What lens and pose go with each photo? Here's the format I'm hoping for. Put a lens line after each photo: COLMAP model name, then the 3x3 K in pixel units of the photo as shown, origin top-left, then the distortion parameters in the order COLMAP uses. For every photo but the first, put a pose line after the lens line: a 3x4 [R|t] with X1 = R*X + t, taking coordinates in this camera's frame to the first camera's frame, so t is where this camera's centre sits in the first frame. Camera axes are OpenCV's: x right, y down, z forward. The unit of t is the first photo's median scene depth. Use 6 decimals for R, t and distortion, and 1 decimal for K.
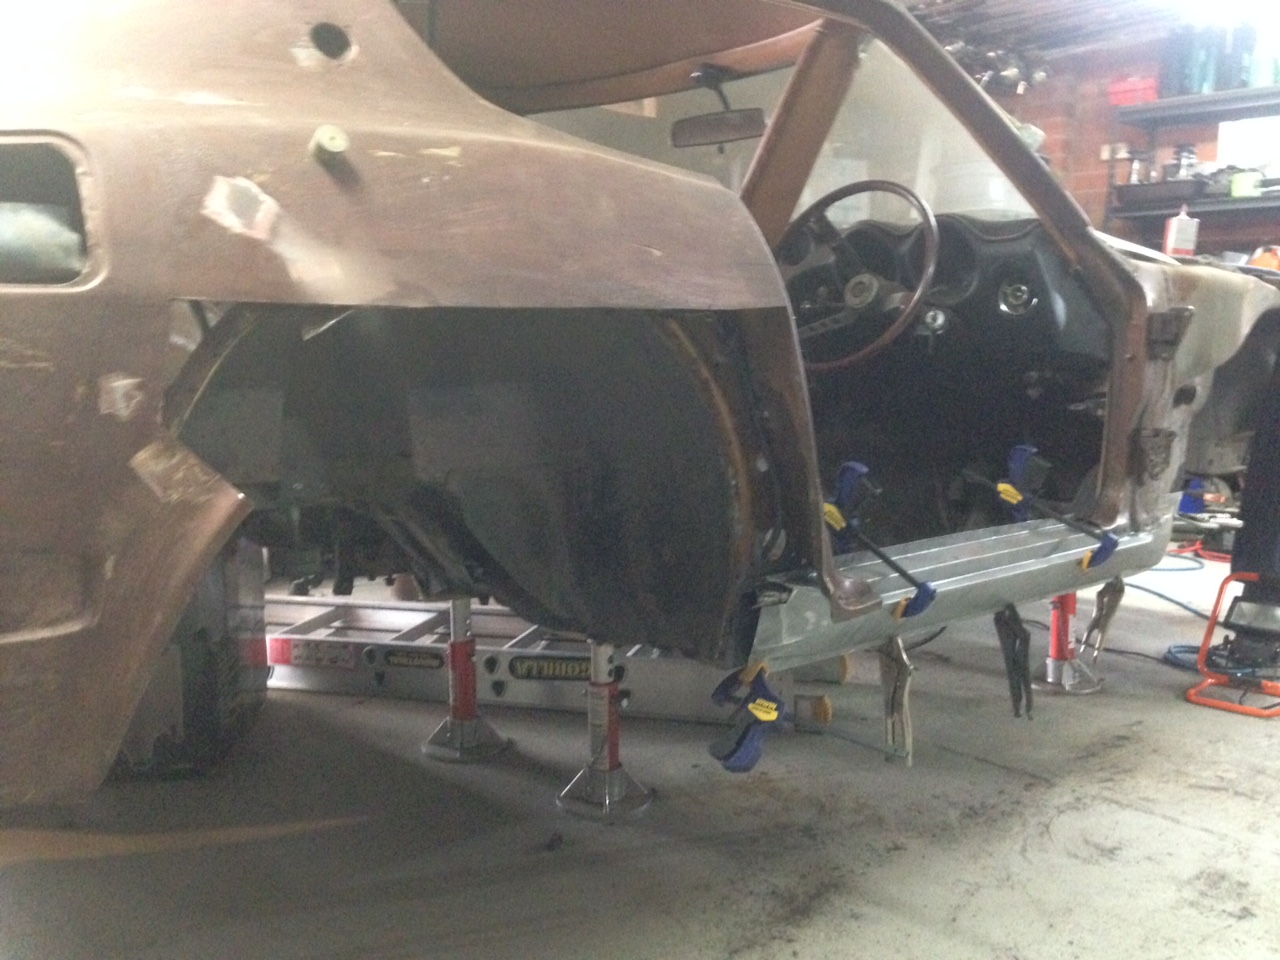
lens RADIAL K [[1192.5, 0, 646.3], [0, 1192.5, 471.2], [0, 0, 1]] dist [0.114486, -0.197062]
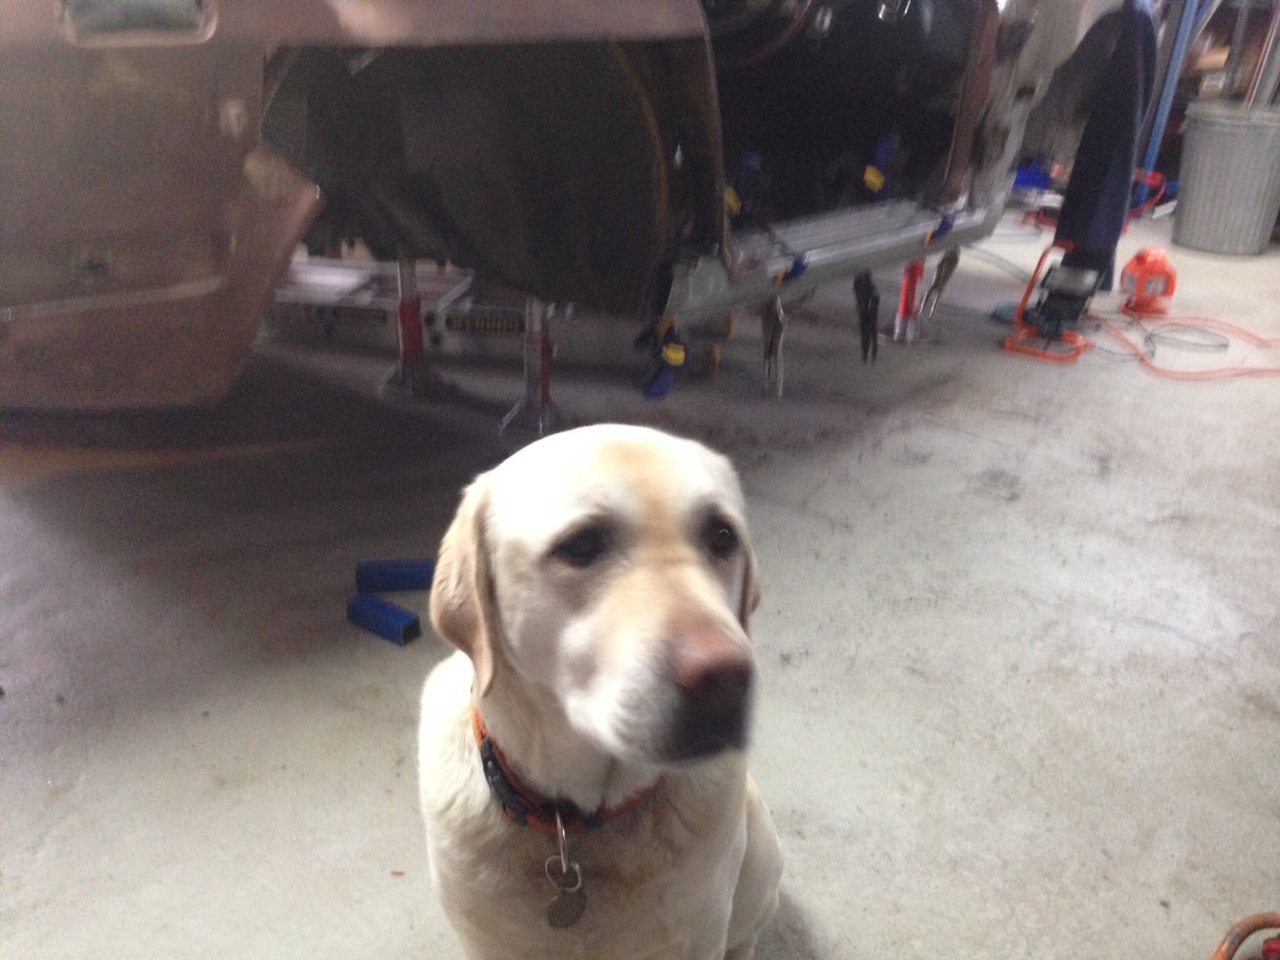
lens RADIAL K [[1192.5, 0, 646.3], [0, 1192.5, 471.2], [0, 0, 1]] dist [0.114486, -0.197062]
pose [[0.995114, -0.008872, 0.098332, -0.048030], [-0.018761, 0.960817, 0.276546, -0.030097], [-0.096932, -0.277040, 0.955957, -0.219558]]
